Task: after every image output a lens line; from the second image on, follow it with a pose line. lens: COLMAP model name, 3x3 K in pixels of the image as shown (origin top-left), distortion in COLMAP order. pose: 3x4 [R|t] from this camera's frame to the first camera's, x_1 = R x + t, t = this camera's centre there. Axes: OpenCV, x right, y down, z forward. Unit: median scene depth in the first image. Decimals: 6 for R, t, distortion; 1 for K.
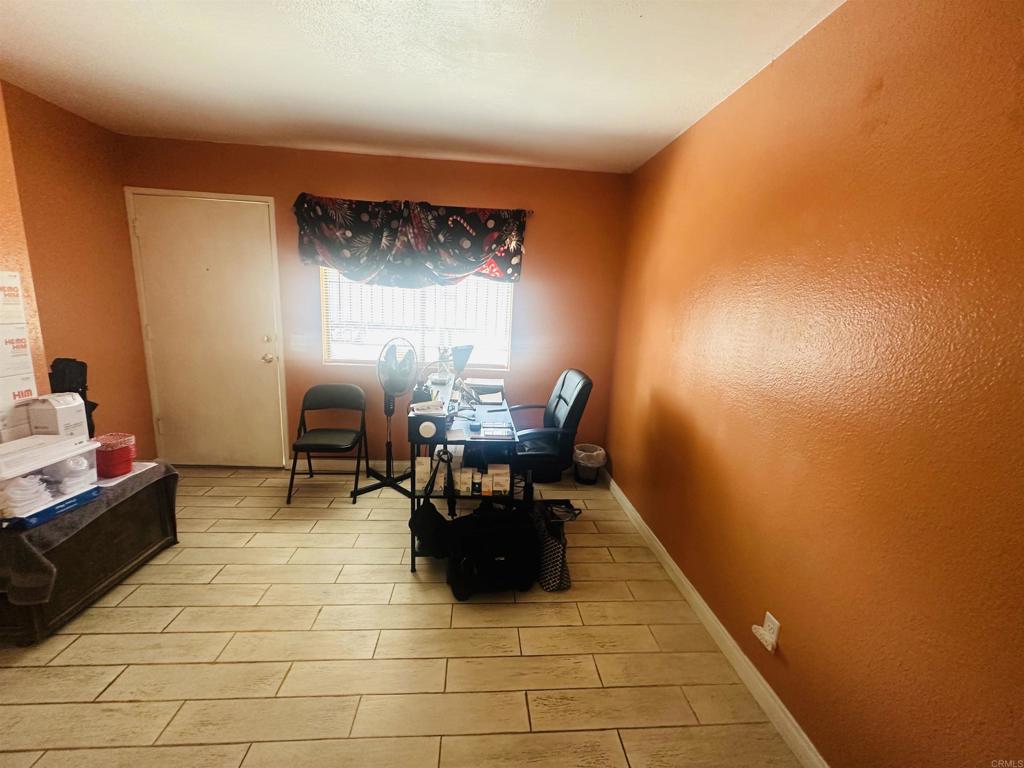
lens RADIAL K [[411.3, 0, 510.7], [0, 411.3, 383.8], [0, 0, 1]] dist [-0.003578, 0.000640]
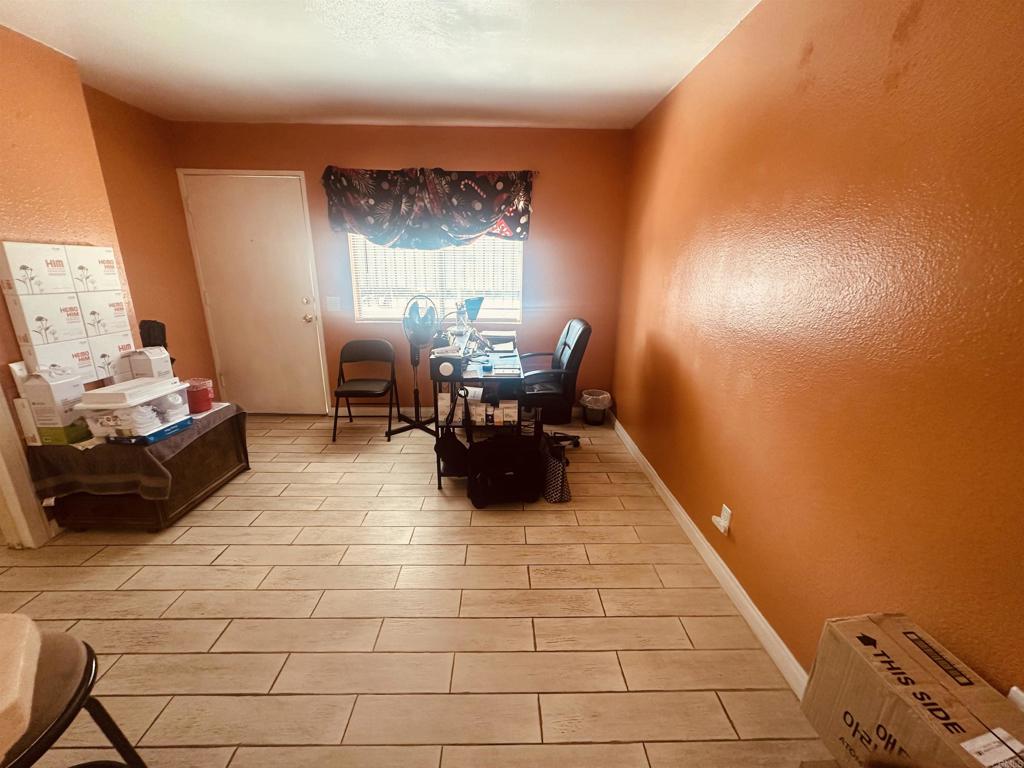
lens RADIAL K [[411.3, 0, 510.1], [0, 411.3, 384.2], [0, 0, 1]] dist [-0.003578, 0.000640]
pose [[0.997672, -0.020100, -0.065172, 0.049280], [0.025561, 0.996132, 0.084069, 0.050733], [0.063230, -0.085539, 0.994326, -0.147066]]
